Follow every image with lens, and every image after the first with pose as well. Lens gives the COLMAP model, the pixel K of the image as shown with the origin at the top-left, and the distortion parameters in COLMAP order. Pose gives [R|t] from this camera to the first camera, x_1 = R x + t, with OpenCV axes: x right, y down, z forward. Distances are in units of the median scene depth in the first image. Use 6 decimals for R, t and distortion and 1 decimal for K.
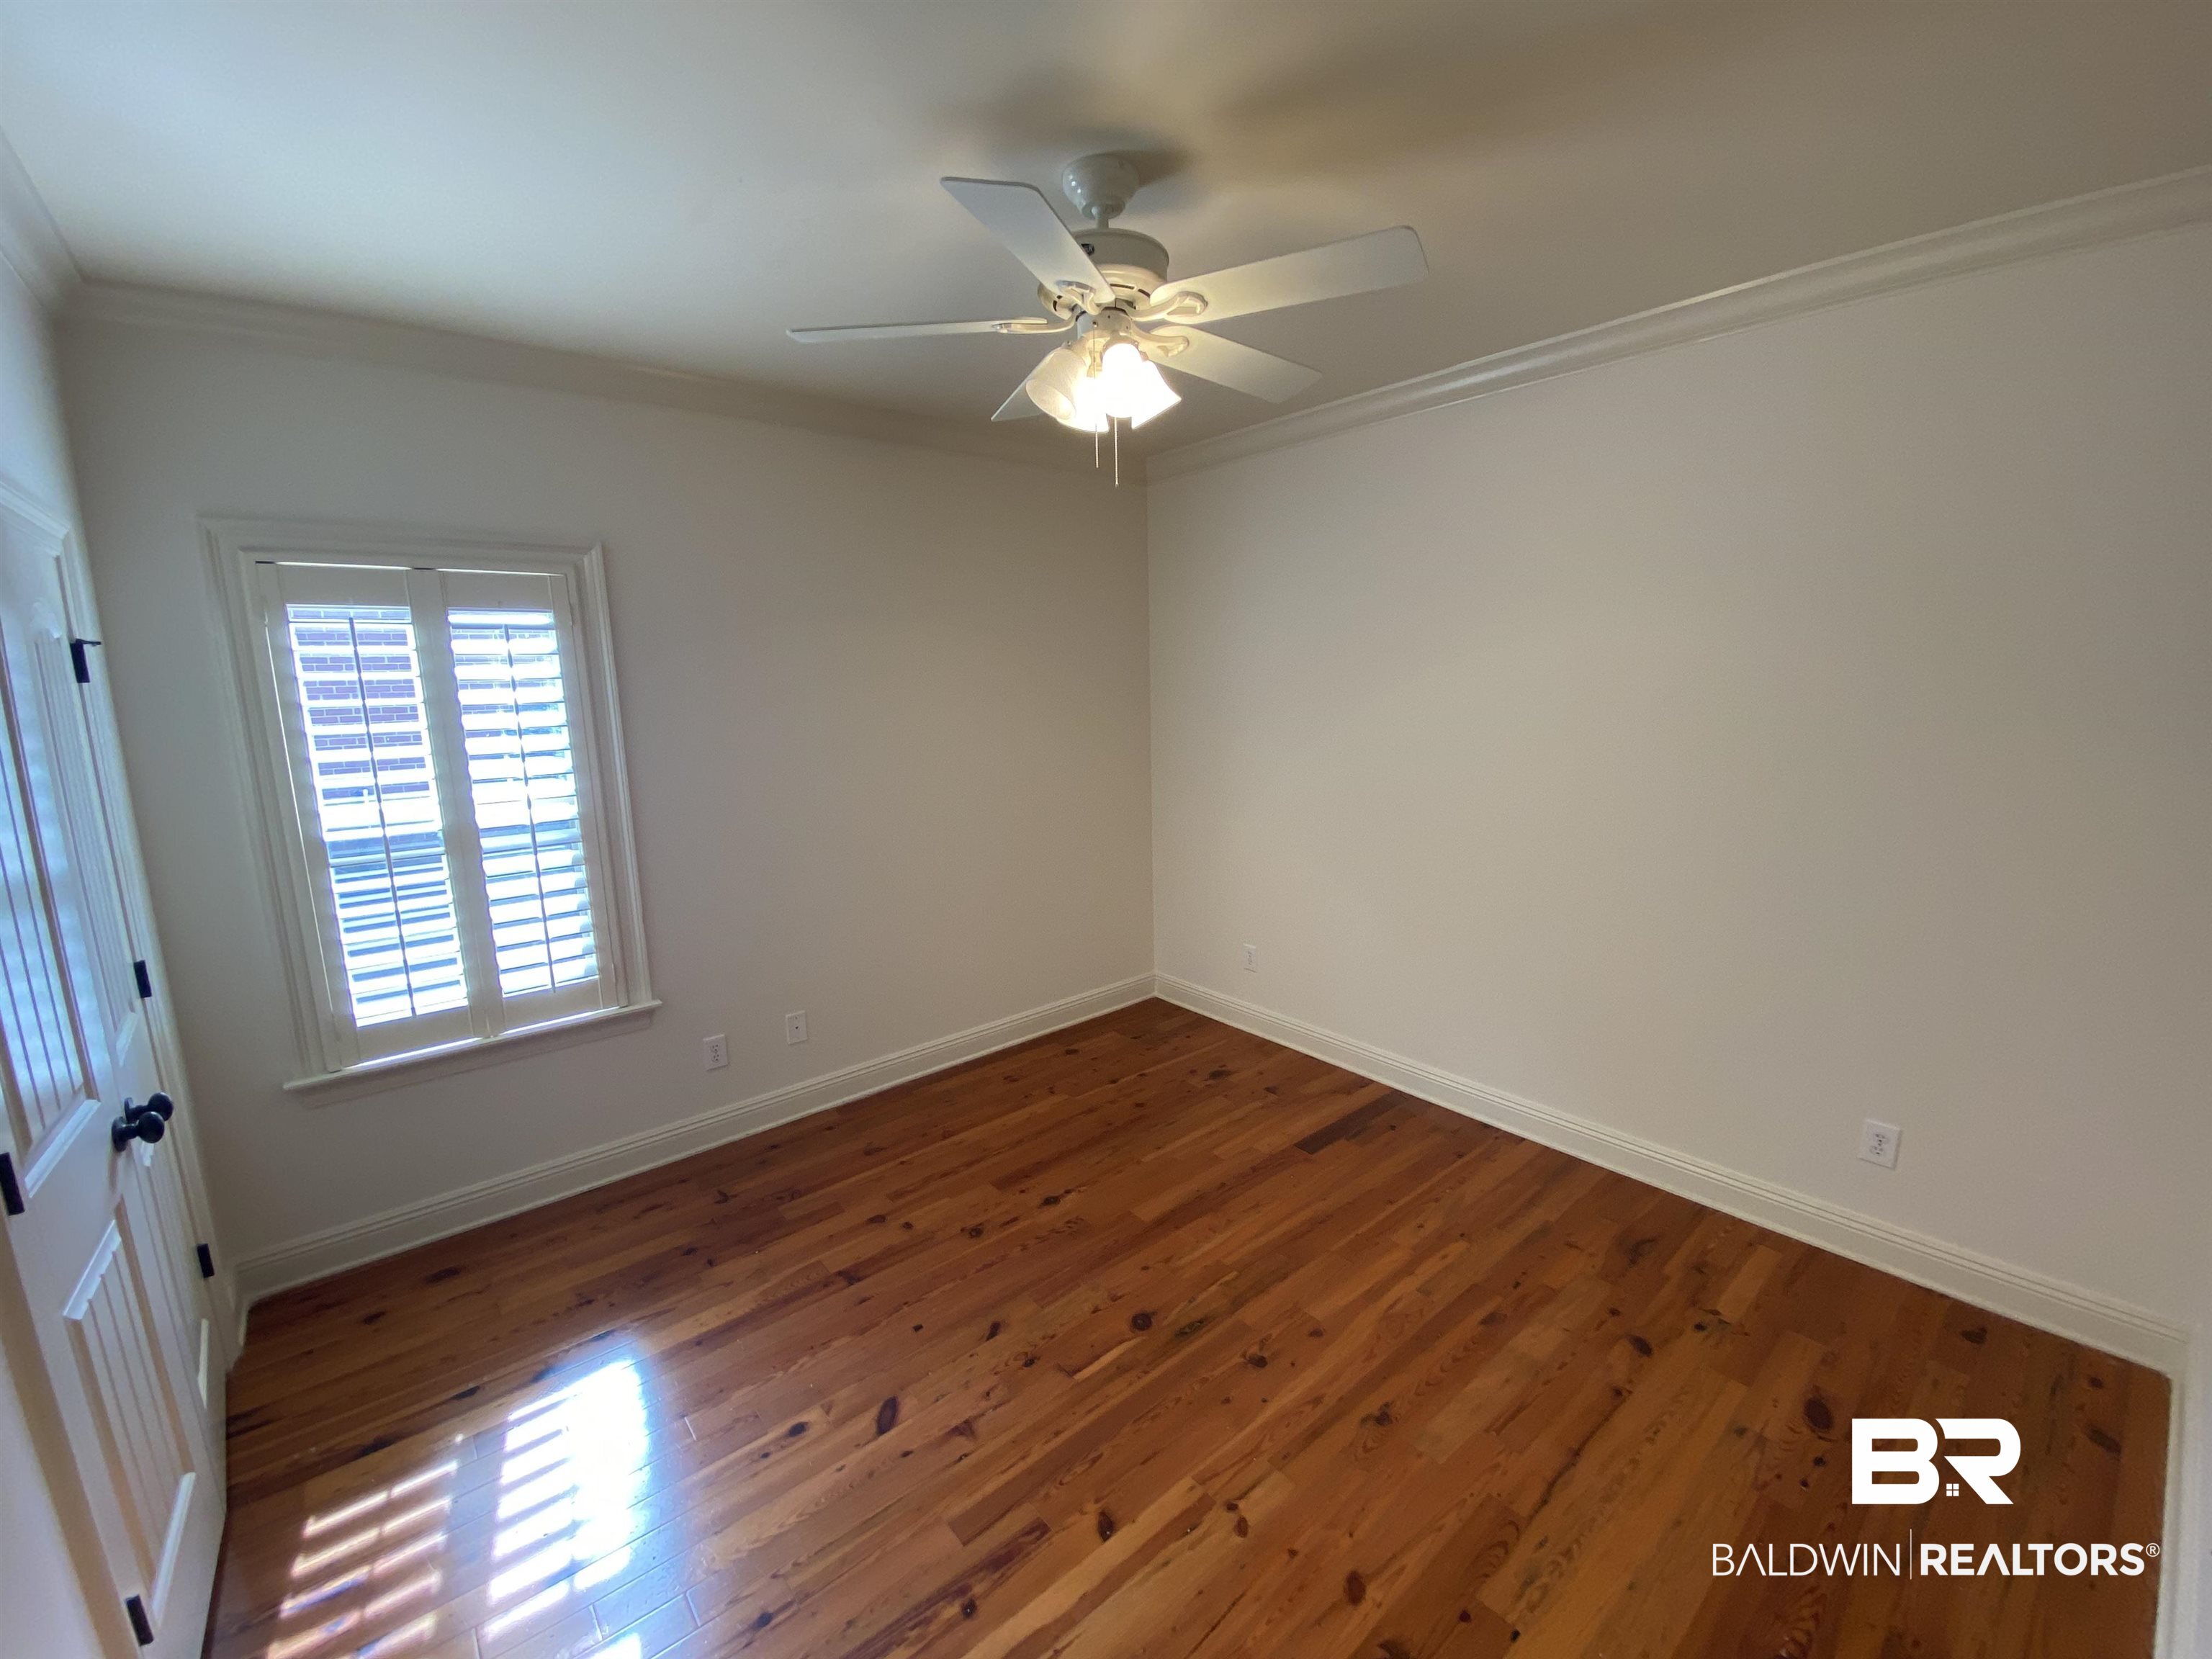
lens RADIAL K [[891.5, 0, 1110.0], [0, 891.5, 825.5], [0, 0, 1]] dist [0.016859, -0.009802]
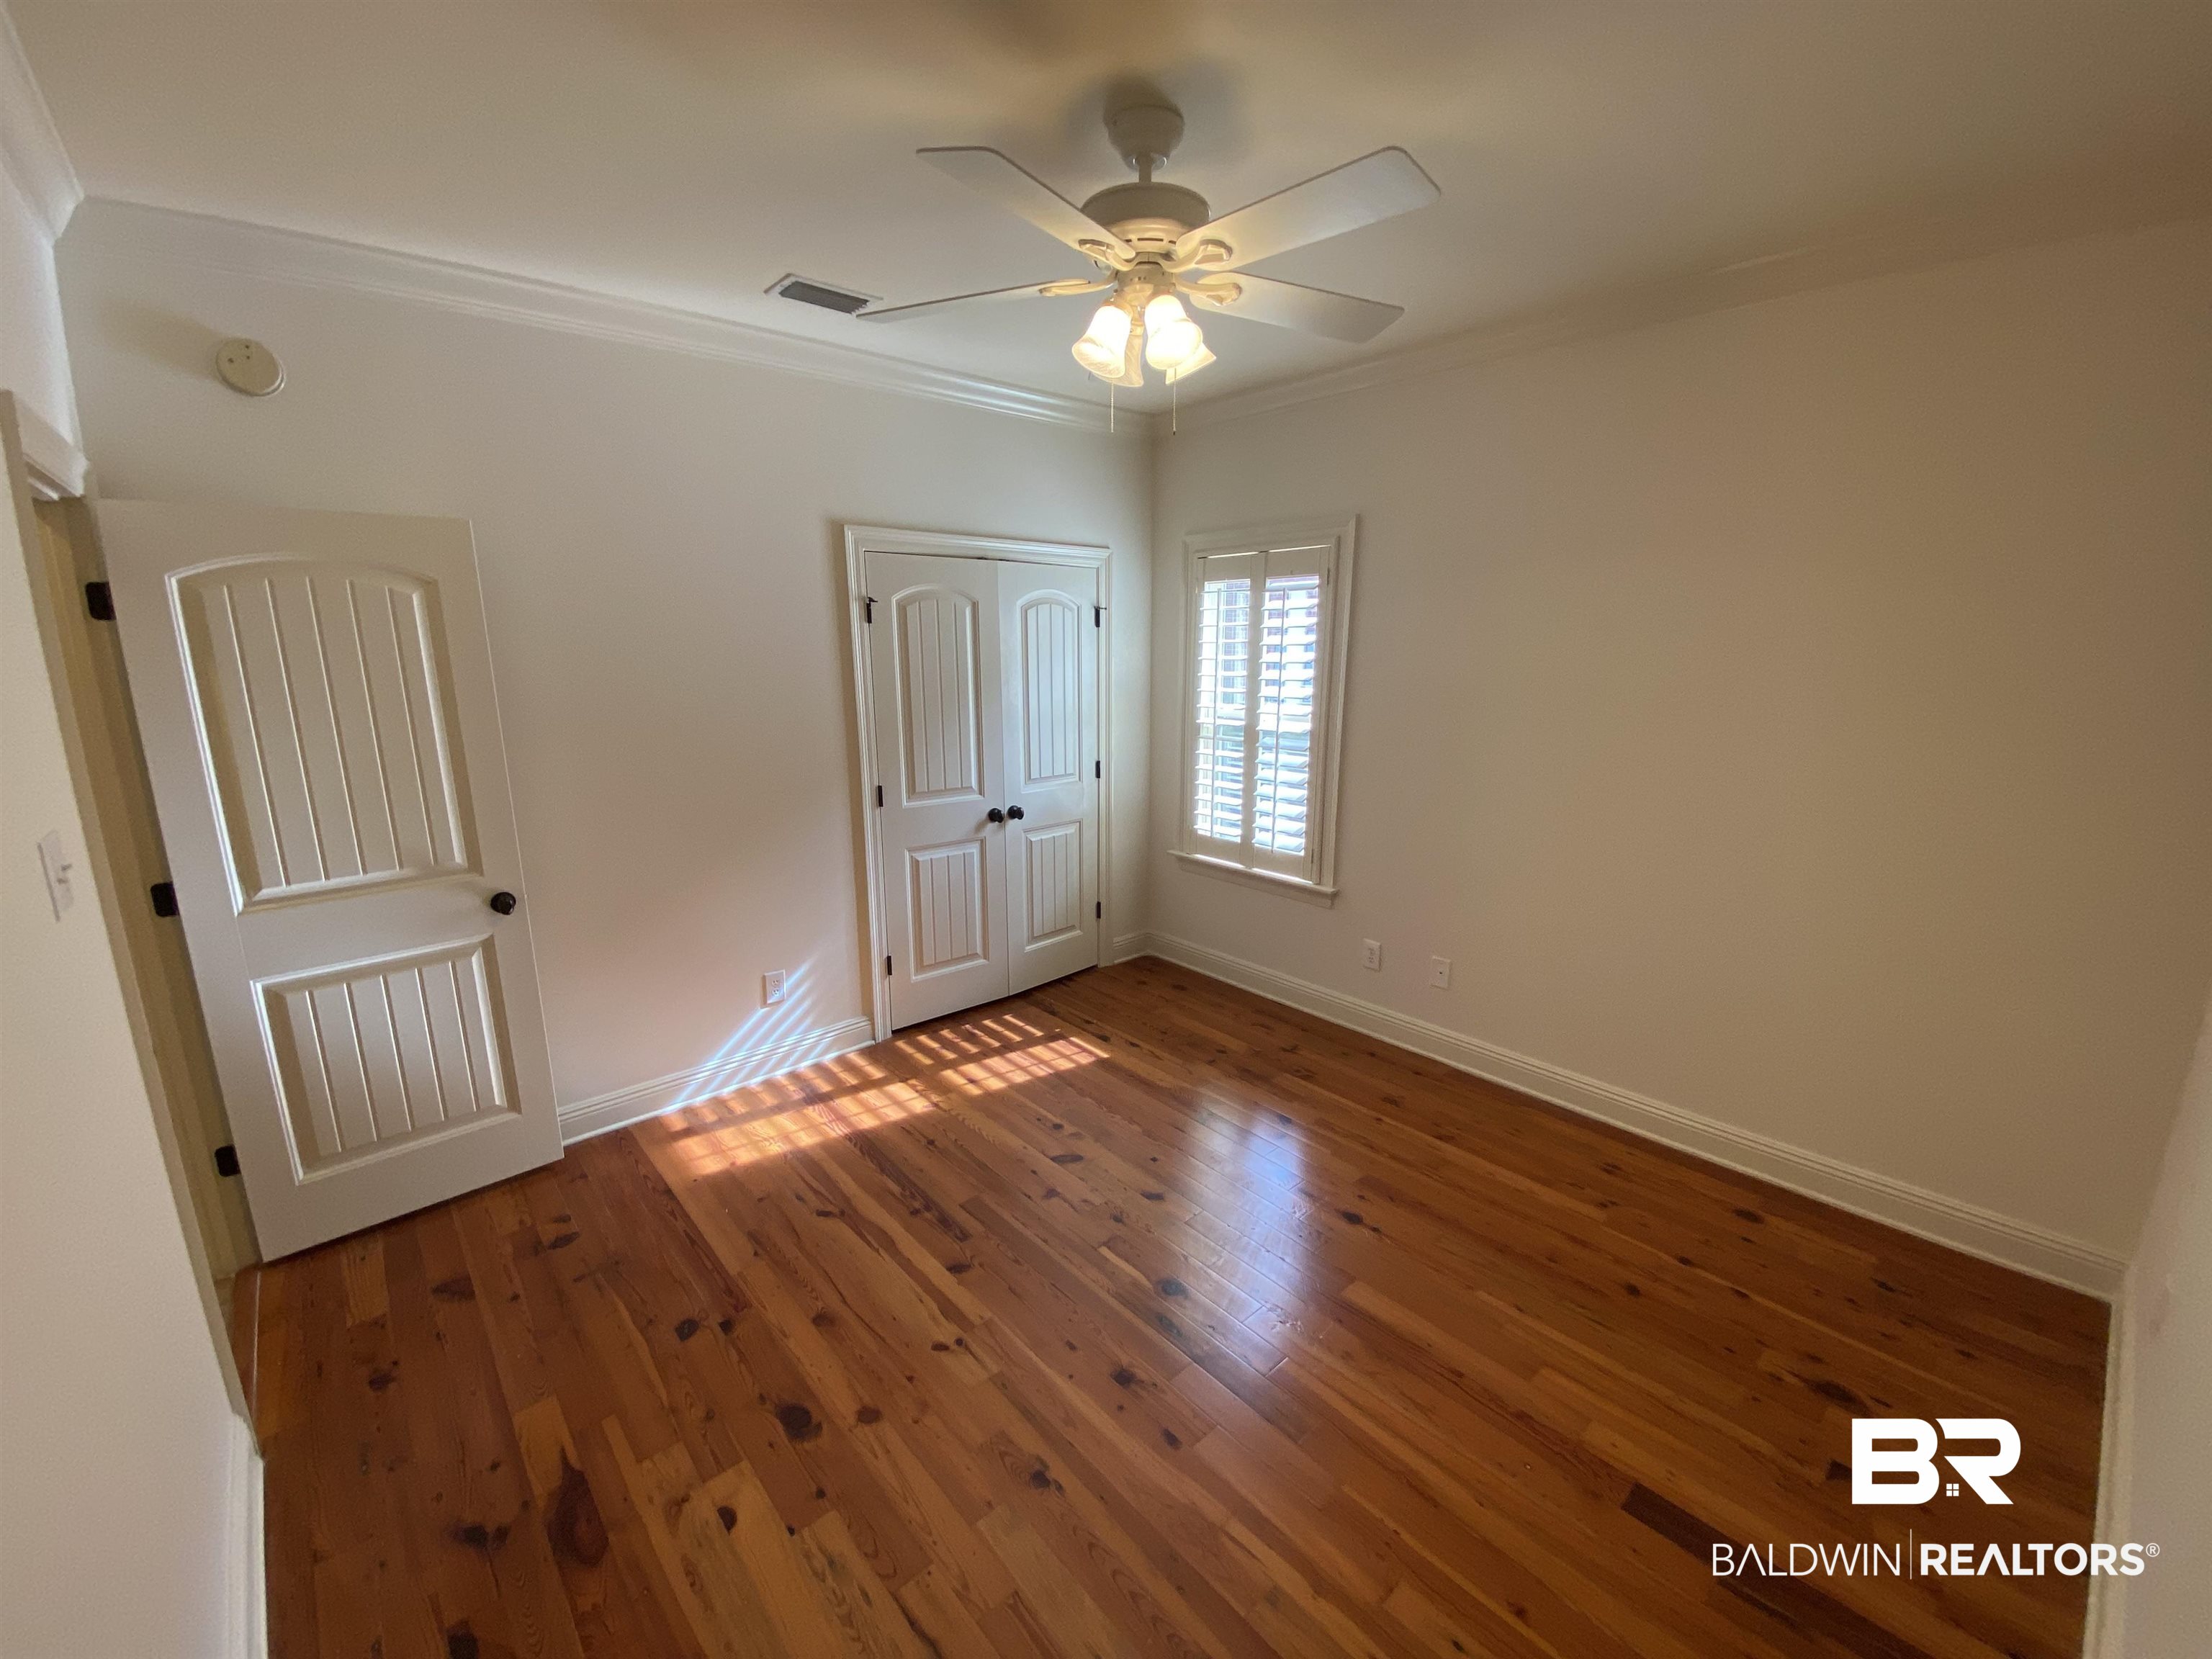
lens RADIAL K [[891.5, 0, 1118.4], [0, 891.5, 839.8], [0, 0, 1]] dist [0.016859, -0.009802]
pose [[0.049603, 0.249666, -0.967061, 0.785626], [-0.170916, 0.956092, 0.238068, -0.137516], [0.984036, 0.153477, 0.090097, 0.693526]]
